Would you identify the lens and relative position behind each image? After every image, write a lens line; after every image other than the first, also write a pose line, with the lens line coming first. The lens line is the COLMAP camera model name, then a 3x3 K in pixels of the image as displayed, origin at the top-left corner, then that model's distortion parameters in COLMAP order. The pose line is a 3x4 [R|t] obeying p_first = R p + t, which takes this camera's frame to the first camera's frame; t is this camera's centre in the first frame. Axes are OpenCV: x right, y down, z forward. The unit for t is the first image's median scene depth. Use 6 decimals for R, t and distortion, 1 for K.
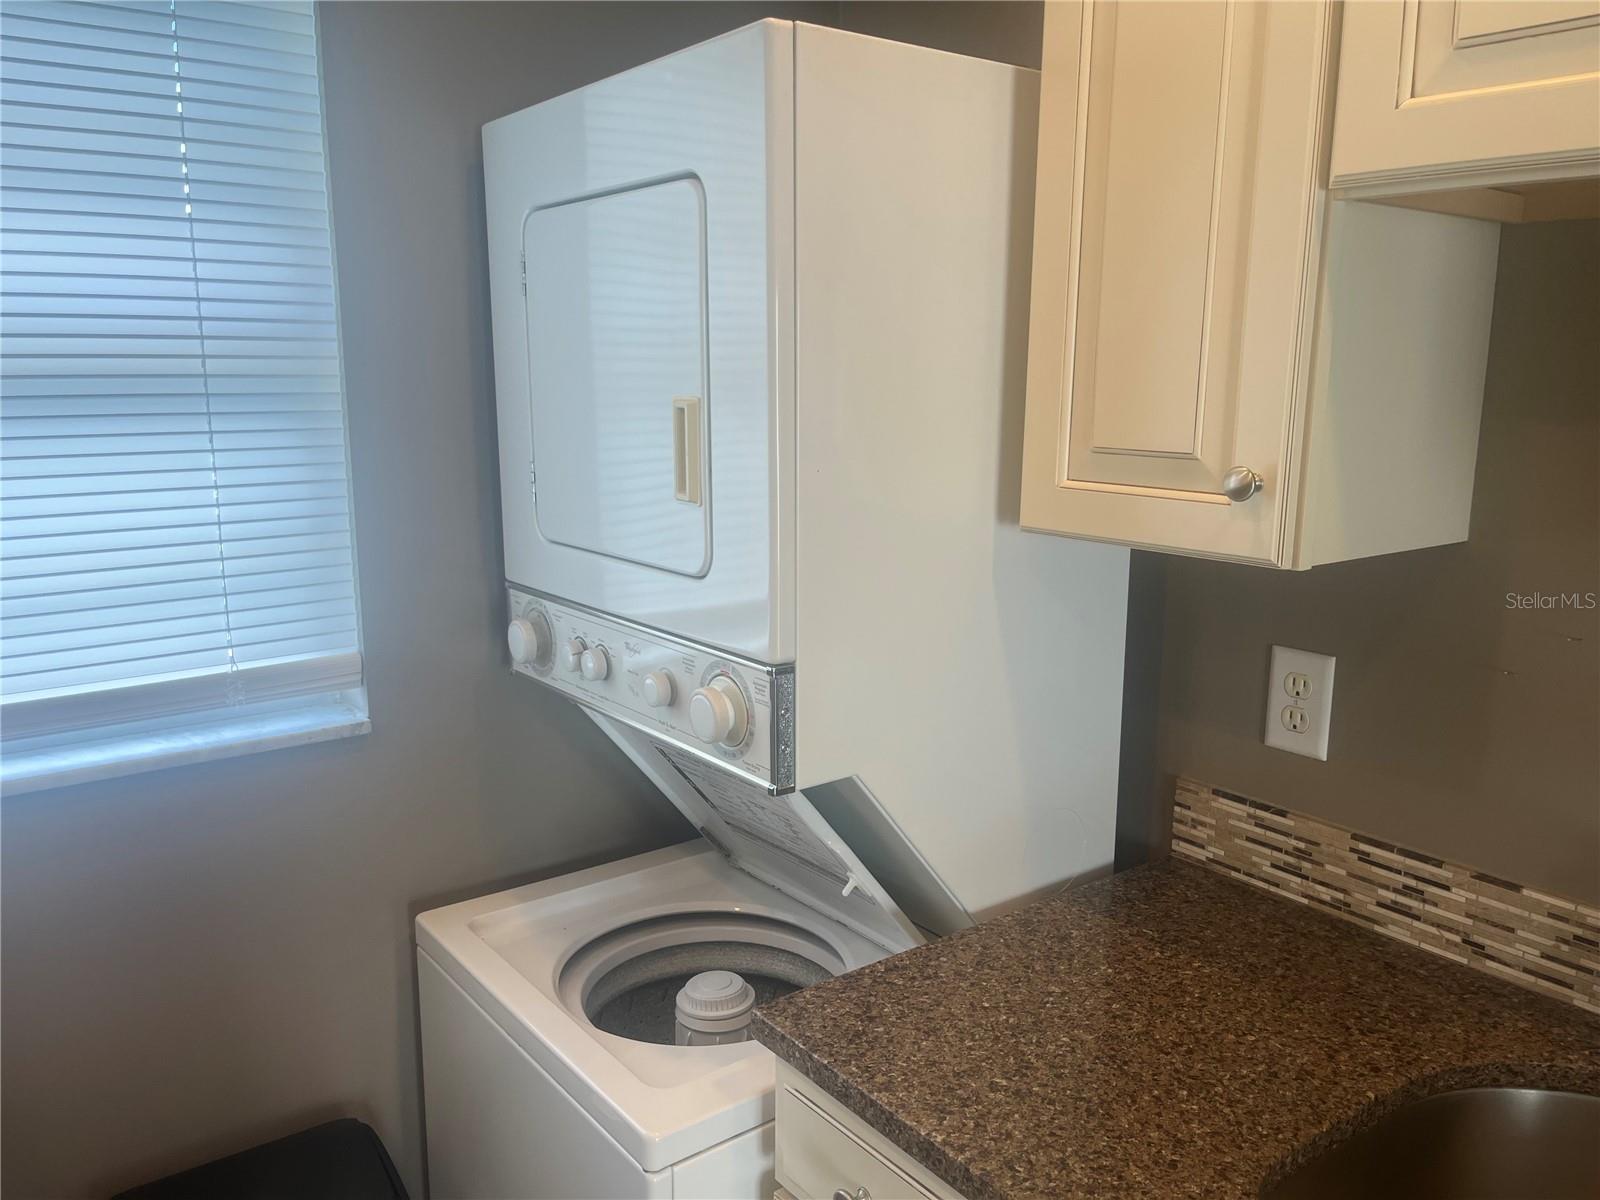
lens RADIAL K [[1218.7, 0, 800.0], [0, 1218.7, 600.0], [0, 0, 1]] dist [0.031376, -0.006469]
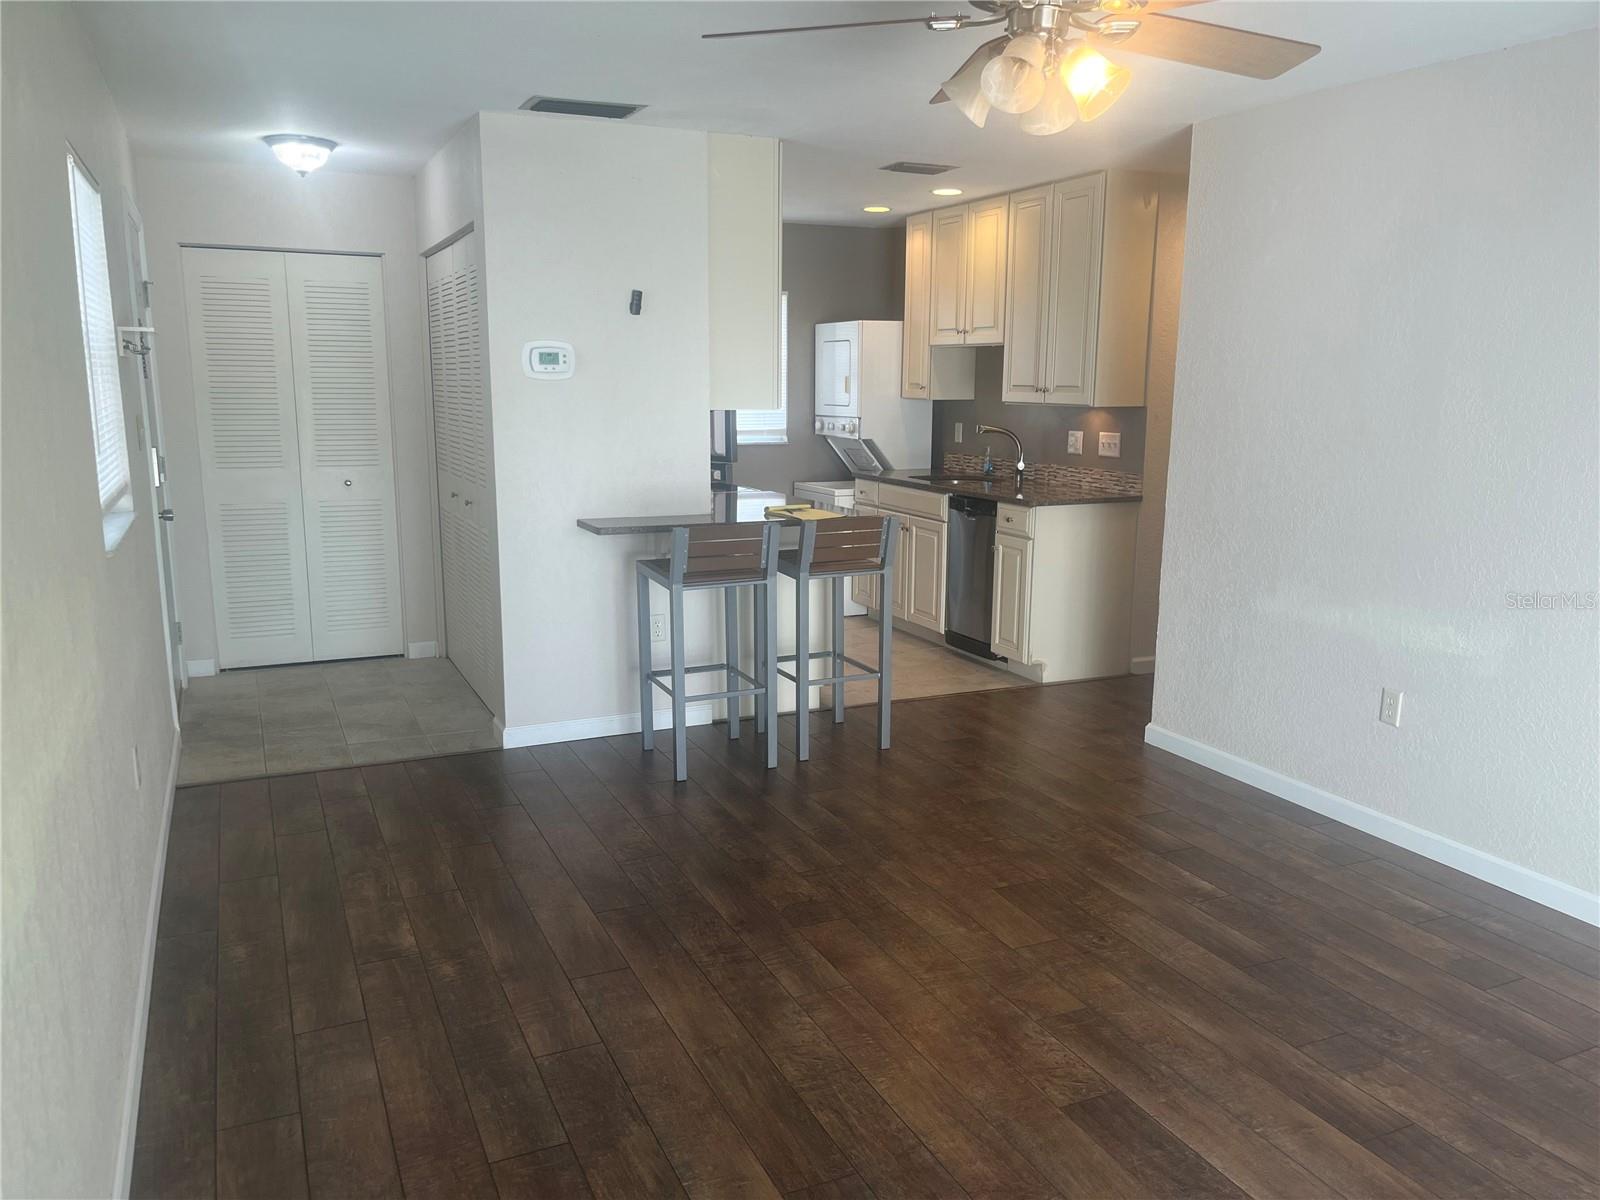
lens RADIAL K [[1218.7, 0, 800.0], [0, 1218.7, 600.0], [0, 0, 1]] dist [0.031376, -0.006469]
pose [[0.974225, 0.038963, -0.222190, 0.960224], [-0.040692, 0.999167, -0.003205, 0.876752], [0.221880, 0.012164, 0.974998, -4.439616]]
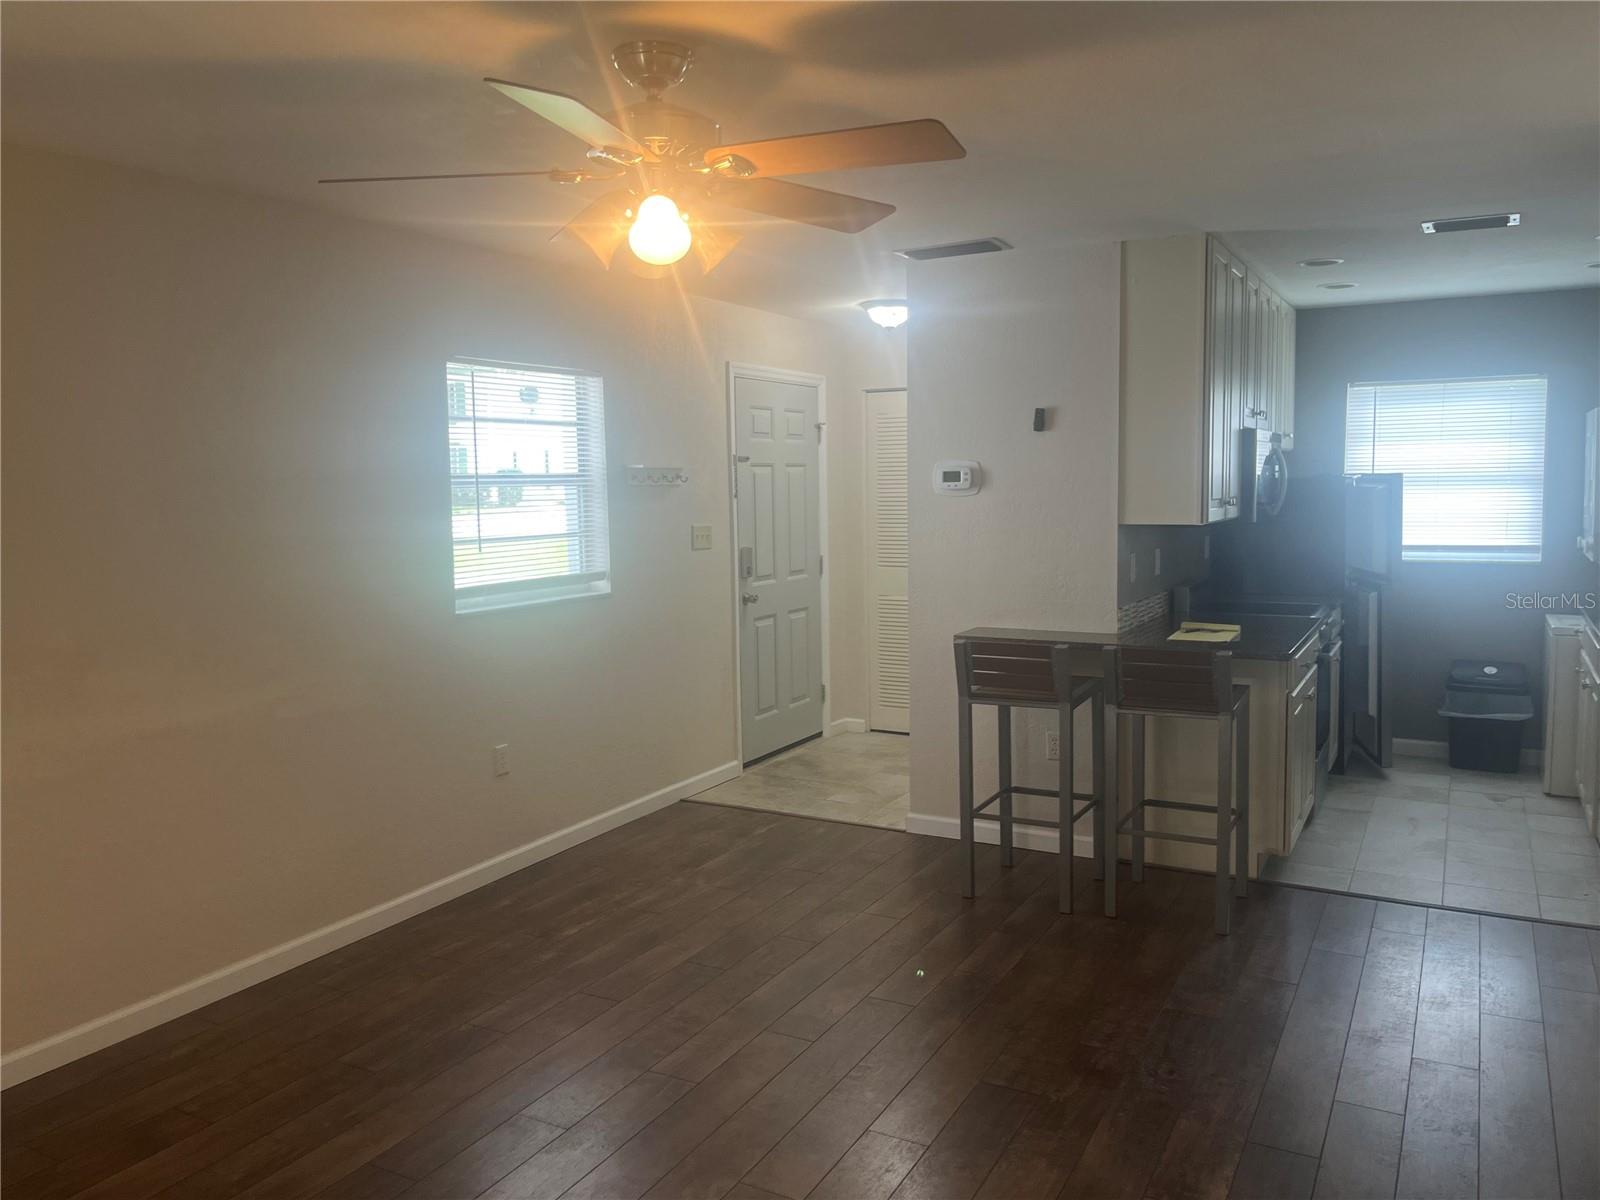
lens RADIAL K [[1220.9, 0, 800.0], [0, 1220.9, 600.0], [0, 0, 1]] dist [-0.009792, -0.004899]
pose [[0.401965, 0.078236, -0.912306, 2.631353], [-0.153433, 0.988011, 0.017125, 0.602357], [0.902708, 0.133095, 0.409150, -3.178552]]
